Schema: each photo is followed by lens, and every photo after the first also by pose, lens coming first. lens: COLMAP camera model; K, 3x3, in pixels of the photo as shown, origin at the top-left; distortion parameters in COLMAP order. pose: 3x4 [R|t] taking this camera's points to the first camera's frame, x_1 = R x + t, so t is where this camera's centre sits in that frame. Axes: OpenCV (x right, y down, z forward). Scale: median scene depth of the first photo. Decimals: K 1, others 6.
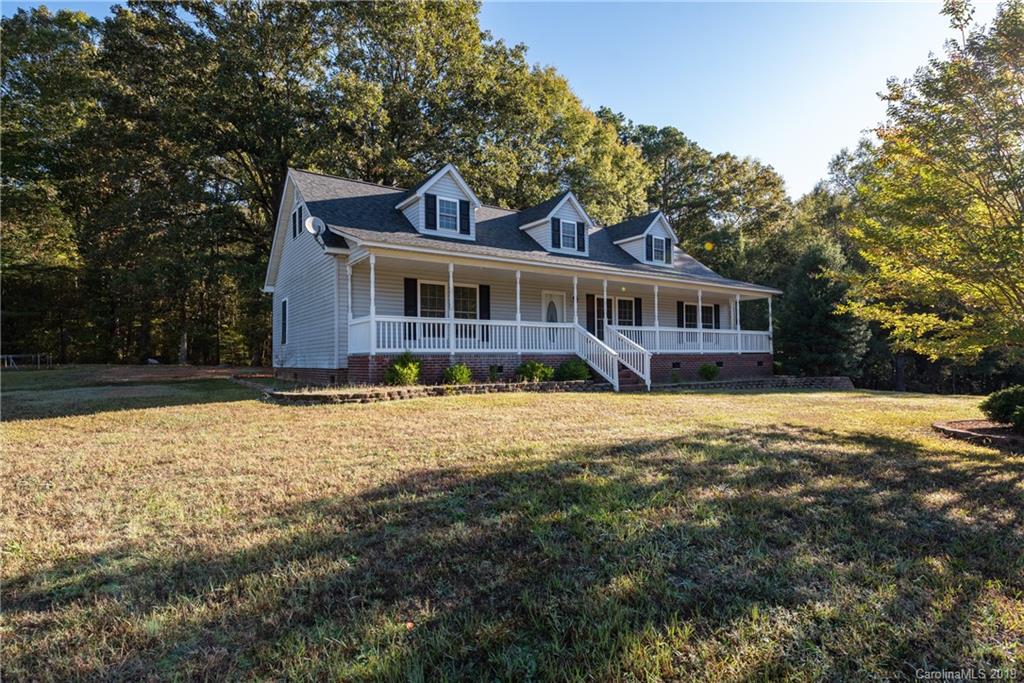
lens RADIAL K [[802.0, 0, 510.5], [0, 802.0, 347.2], [0, 0, 1]] dist [-0.007334, -0.004218]
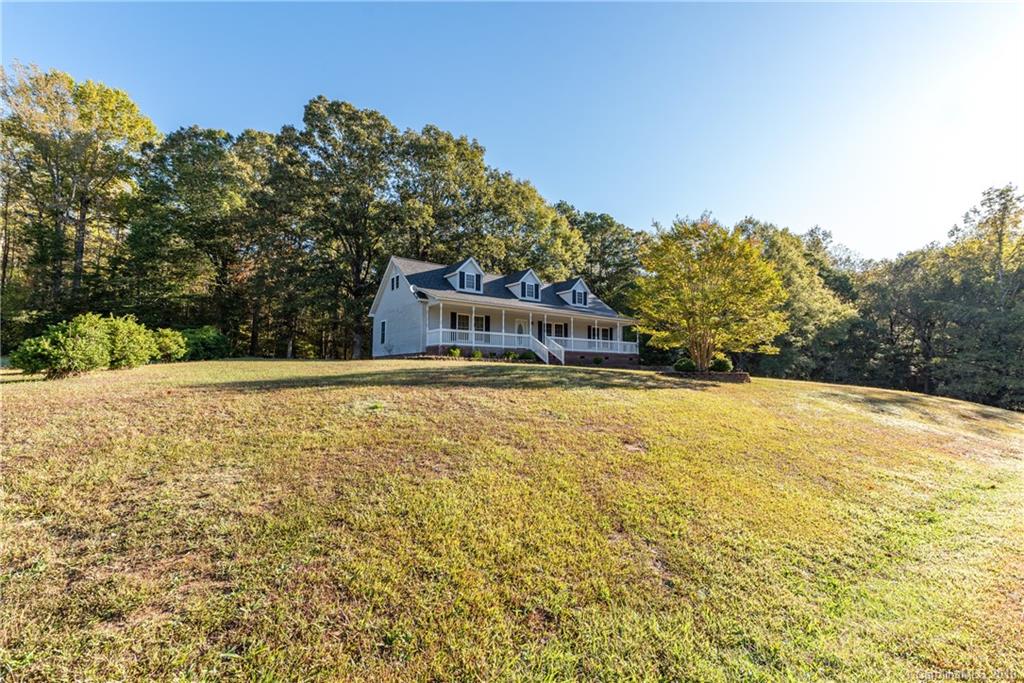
lens RADIAL K [[556.3, 0, 511.1], [0, 556.3, 340.5], [0, 0, 1]] dist [0.001656, 0.000082]
pose [[0.999624, 0.017321, 0.021268, -0.000304], [-0.016691, 0.999428, -0.029418, 0.022123], [-0.021765, 0.029052, 0.999341, -0.347425]]
